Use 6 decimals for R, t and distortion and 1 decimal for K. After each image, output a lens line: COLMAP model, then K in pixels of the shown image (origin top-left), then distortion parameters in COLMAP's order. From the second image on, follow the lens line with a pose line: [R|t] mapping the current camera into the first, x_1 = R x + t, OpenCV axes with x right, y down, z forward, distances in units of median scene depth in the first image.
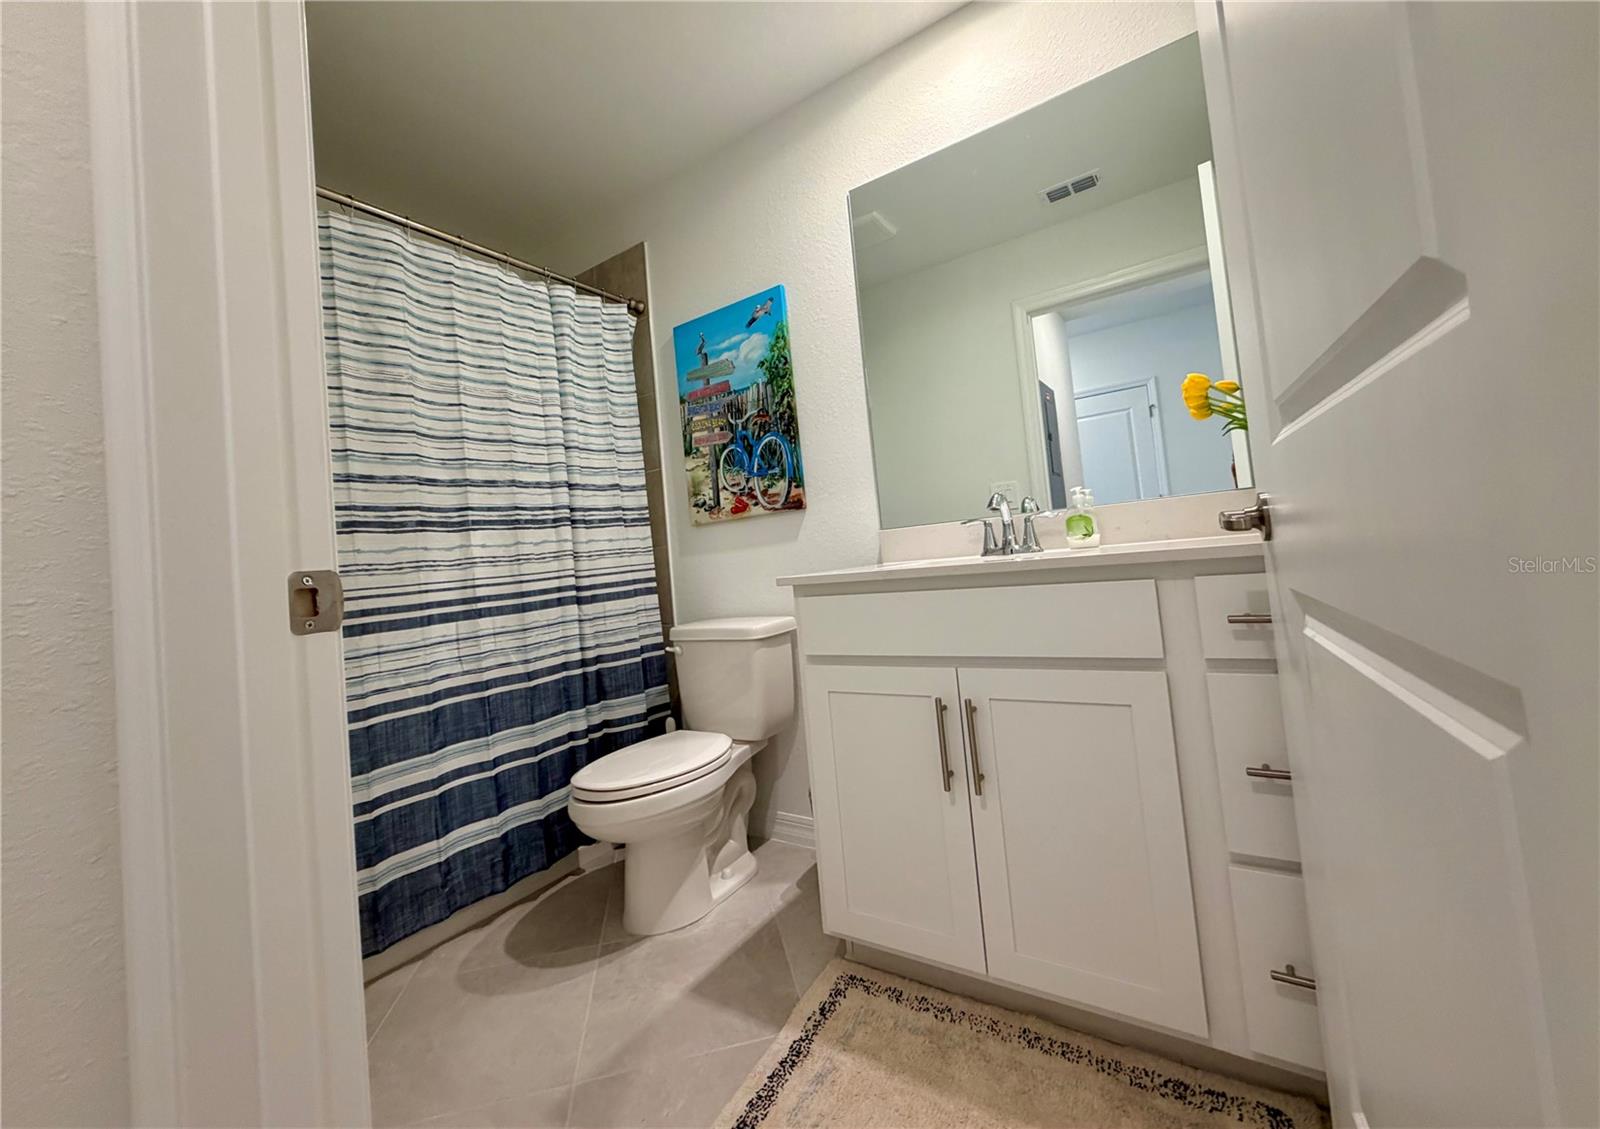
lens RADIAL K [[635.3, 0, 801.5], [0, 635.3, 565.4], [0, 0, 1]] dist [-0.002541, 0.000270]
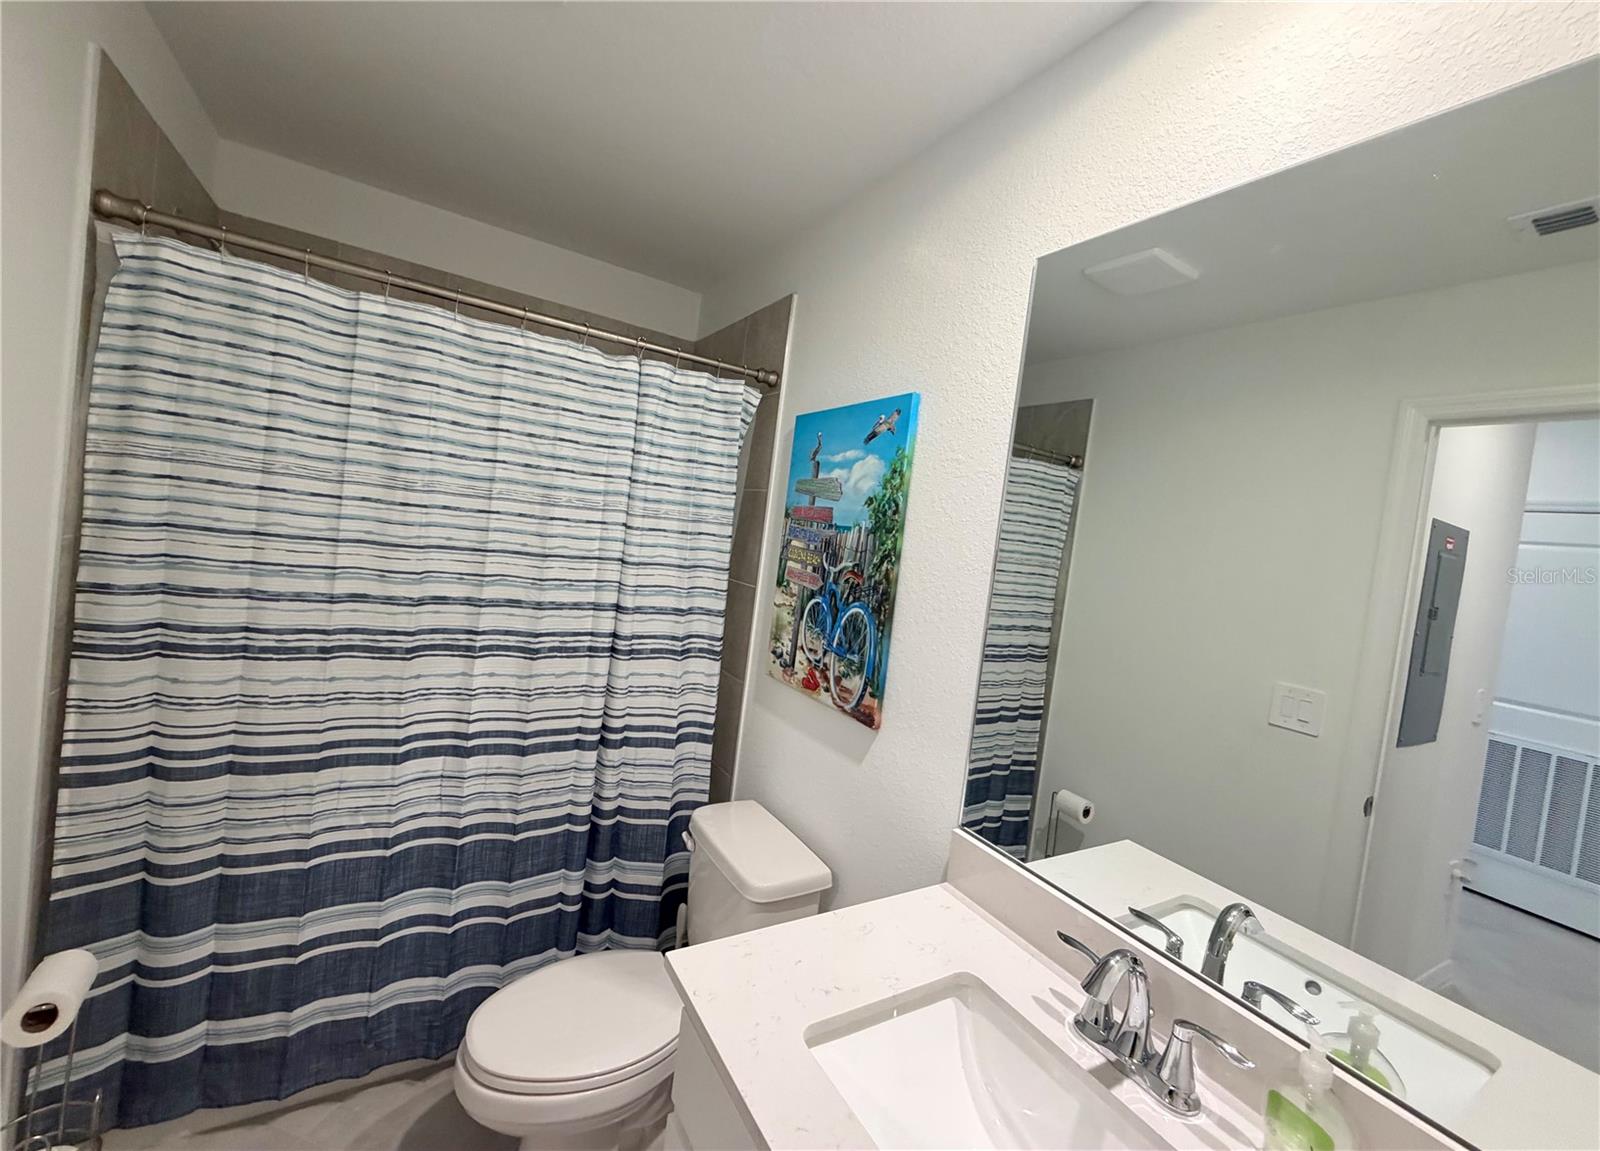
lens RADIAL K [[637.0, 0, 803.1], [0, 637.0, 573.9], [0, 0, 1]] dist [-0.002258, 0.000633]
pose [[0.885244, 0.224860, -0.407163, 0.174637], [-0.201803, 0.974374, 0.099353, -0.302495], [0.419070, -0.005785, 0.907936, 0.357157]]
